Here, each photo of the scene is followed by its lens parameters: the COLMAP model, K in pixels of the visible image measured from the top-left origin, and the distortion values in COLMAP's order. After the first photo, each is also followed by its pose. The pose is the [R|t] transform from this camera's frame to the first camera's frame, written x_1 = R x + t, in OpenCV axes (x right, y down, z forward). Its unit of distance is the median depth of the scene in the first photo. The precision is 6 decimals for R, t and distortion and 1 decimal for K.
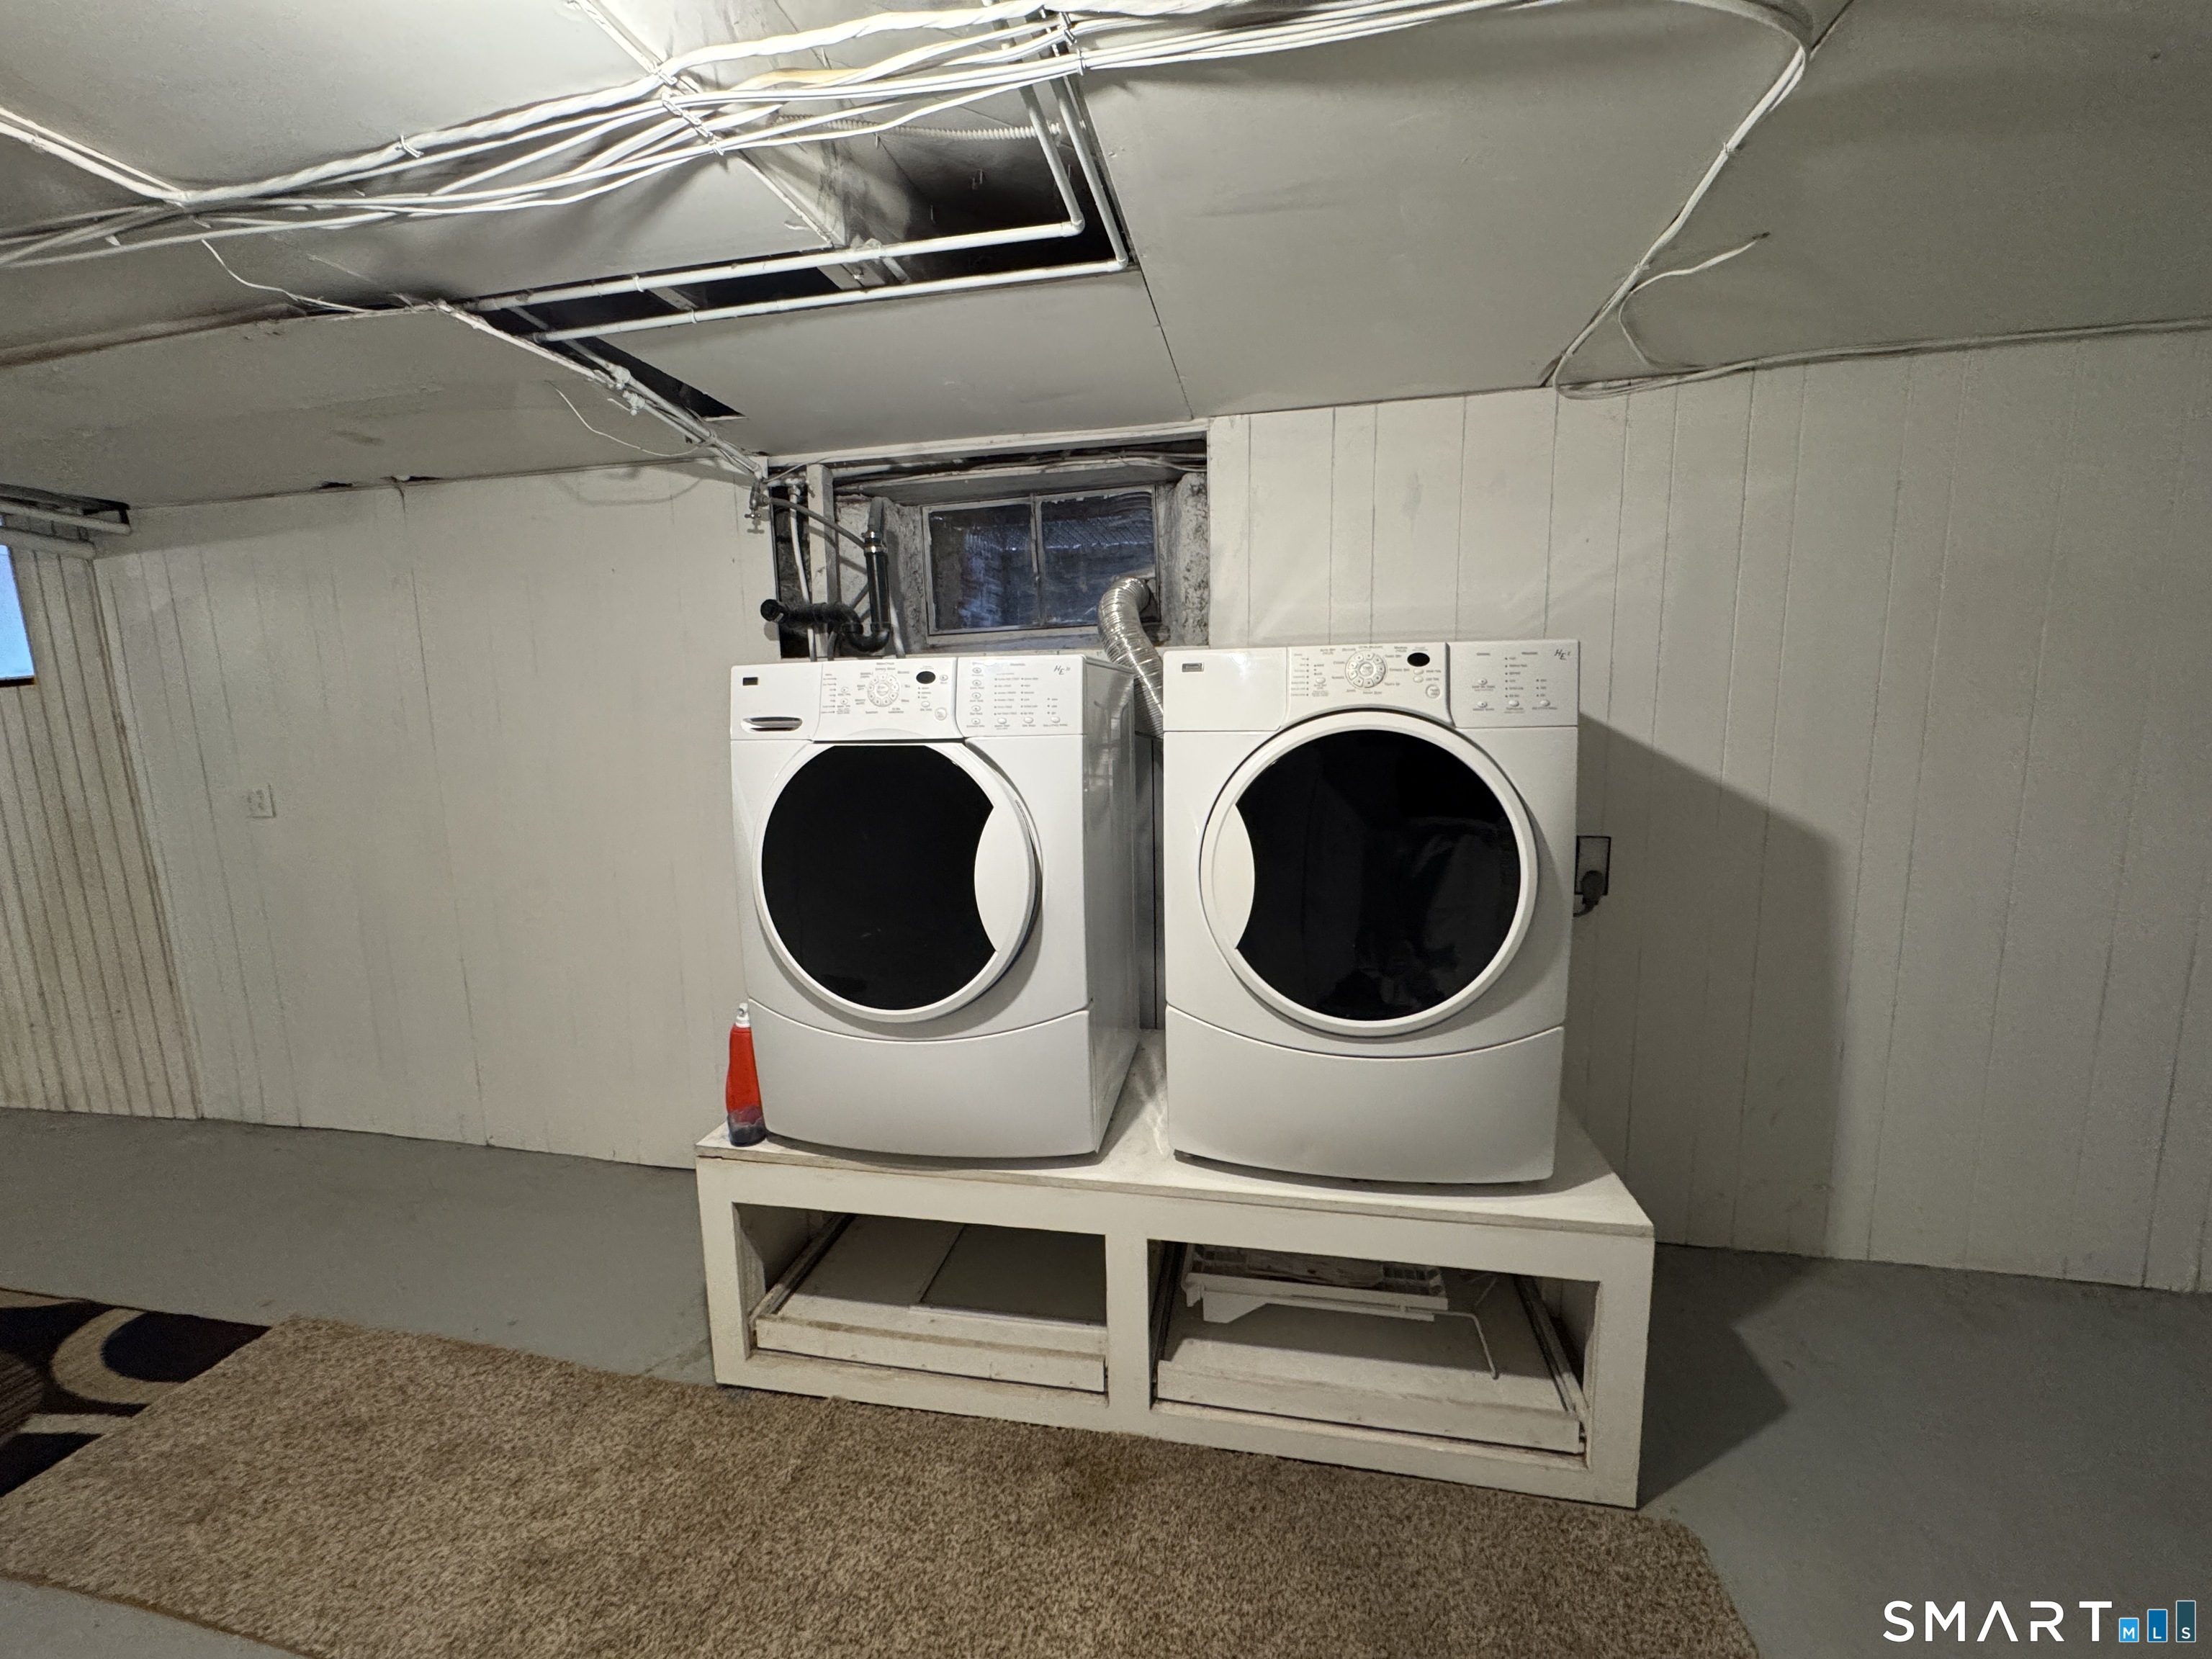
lens RADIAL K [[885.9, 0, 1113.6], [0, 885.9, 833.7], [0, 0, 1]] dist [-0.001190, 0.000111]
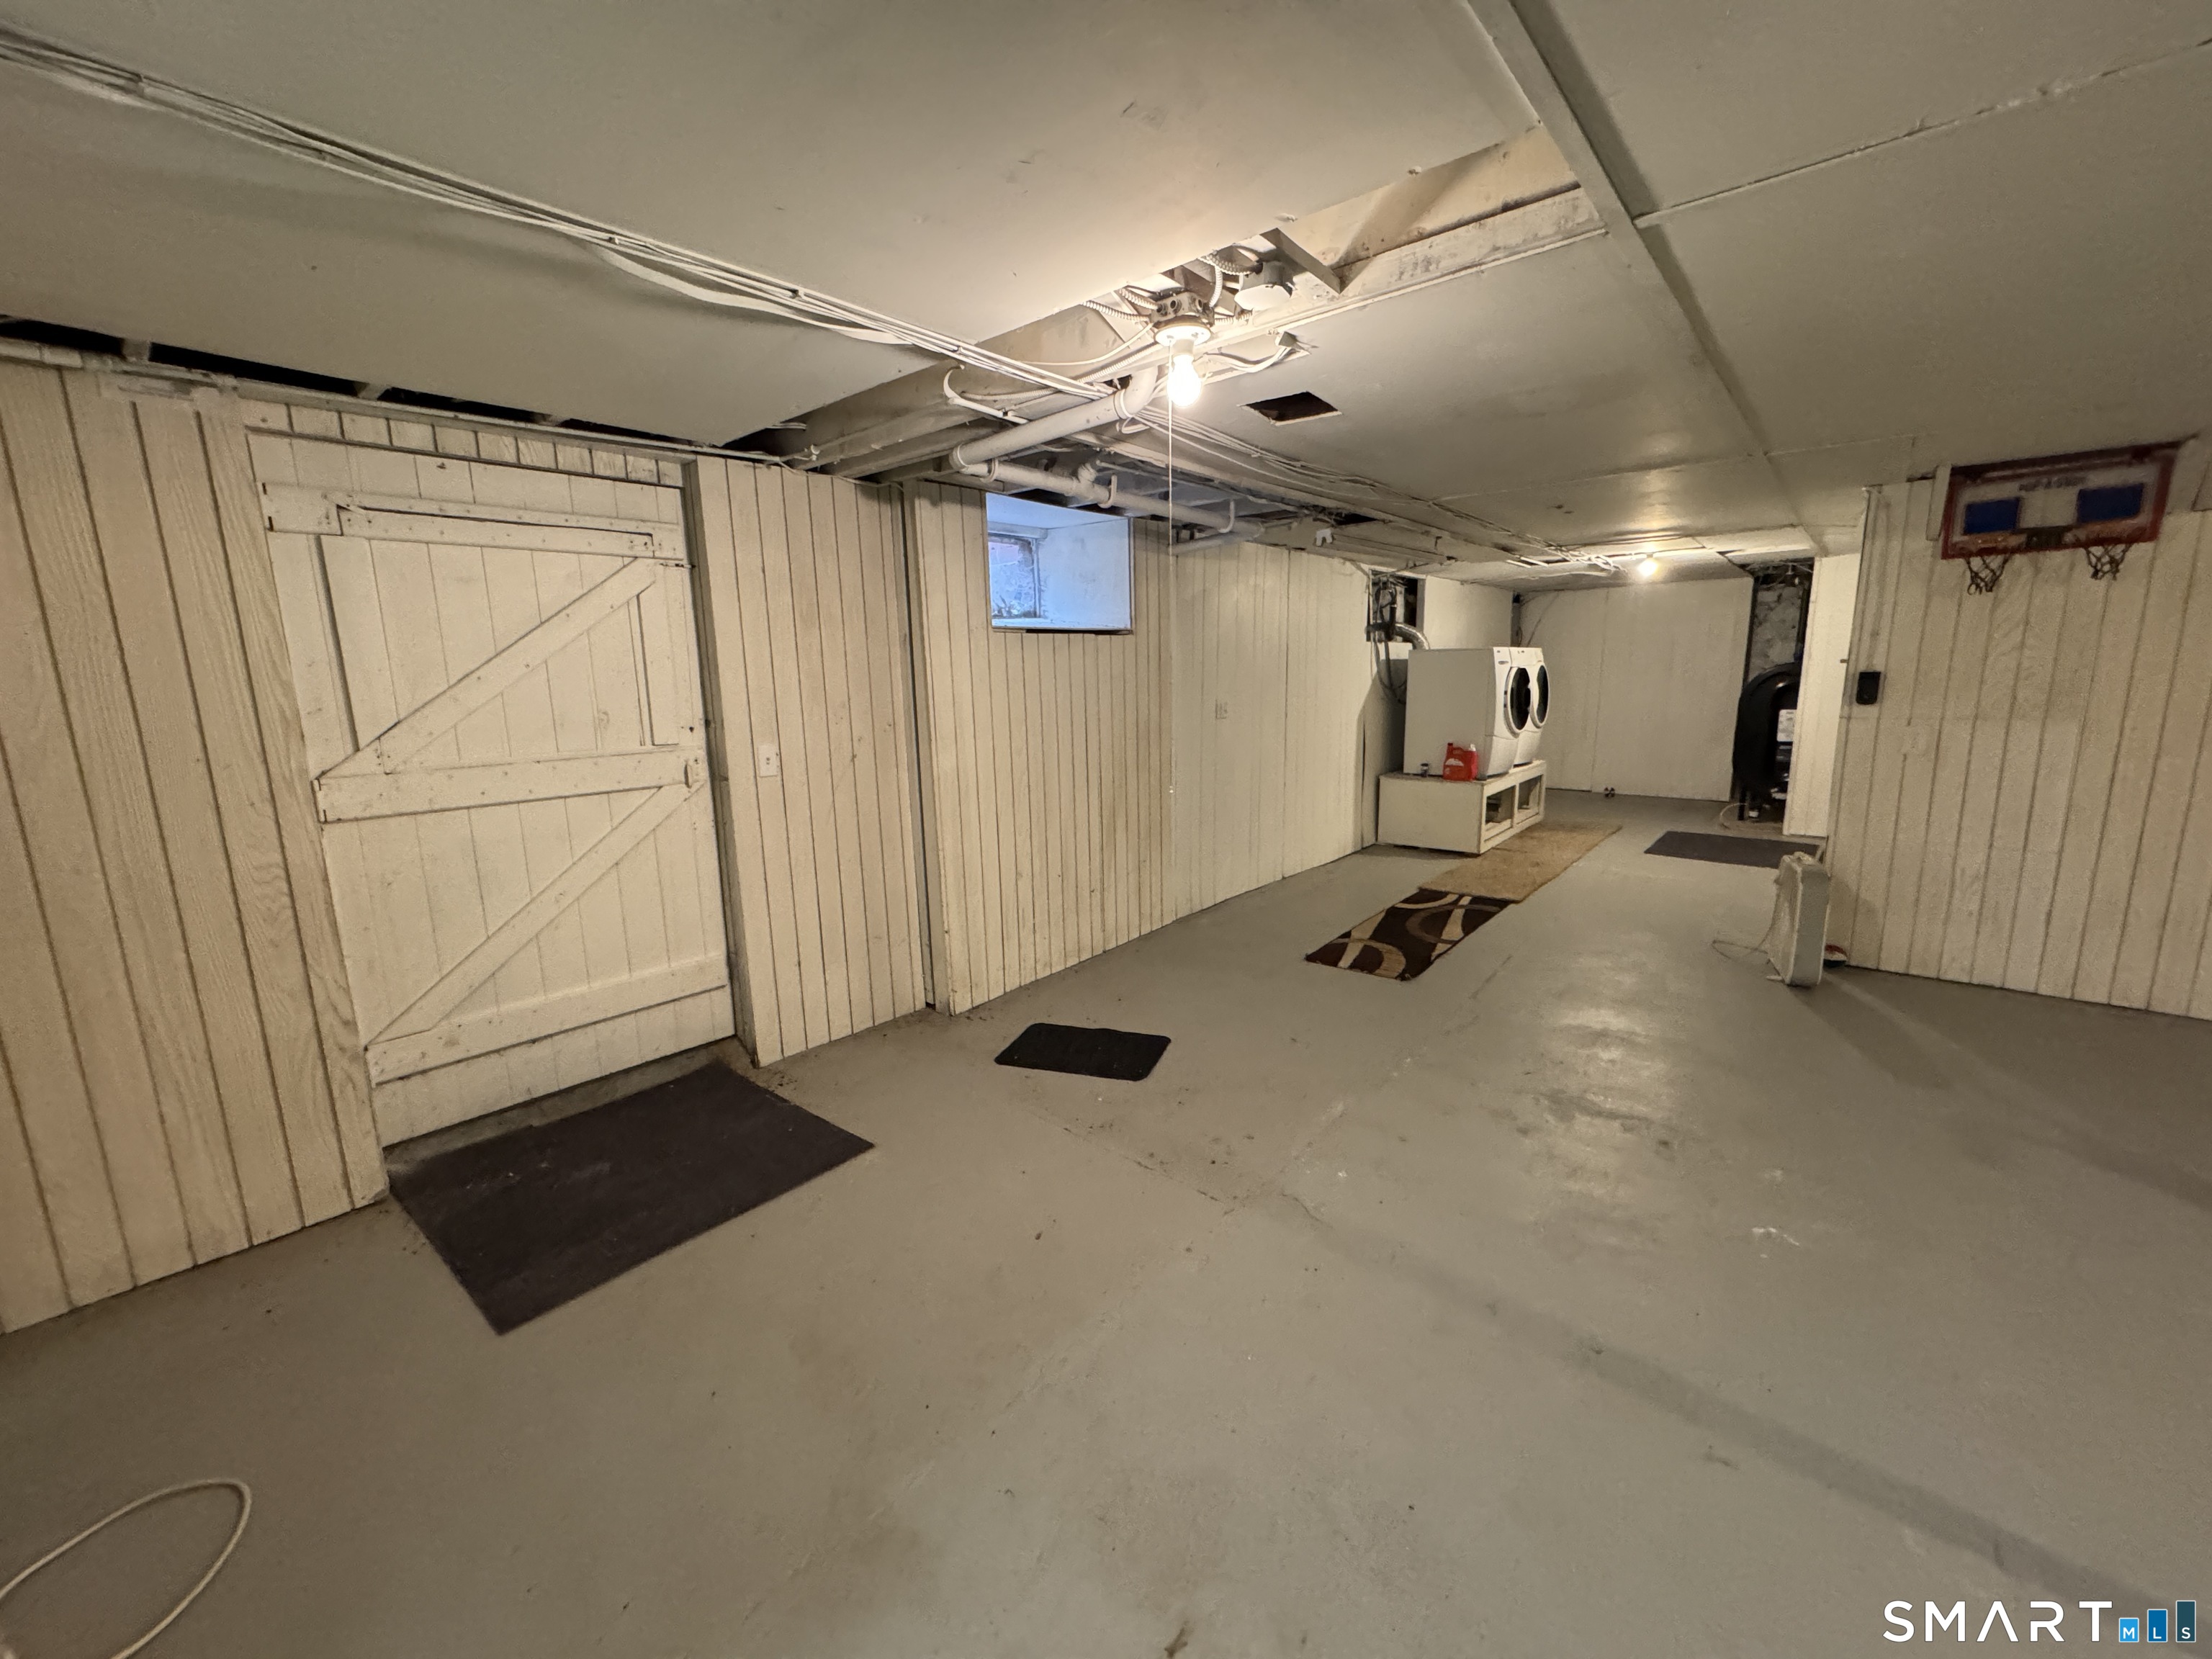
lens RADIAL K [[885.9, 0, 1113.6], [0, 885.9, 833.7], [0, 0, 1]] dist [-0.001190, 0.000111]
pose [[0.475386, -0.147756, 0.867281, -2.543669], [0.148974, 0.985080, 0.086167, 0.024990], [-0.867072, 0.088240, 0.490305, 0.342294]]
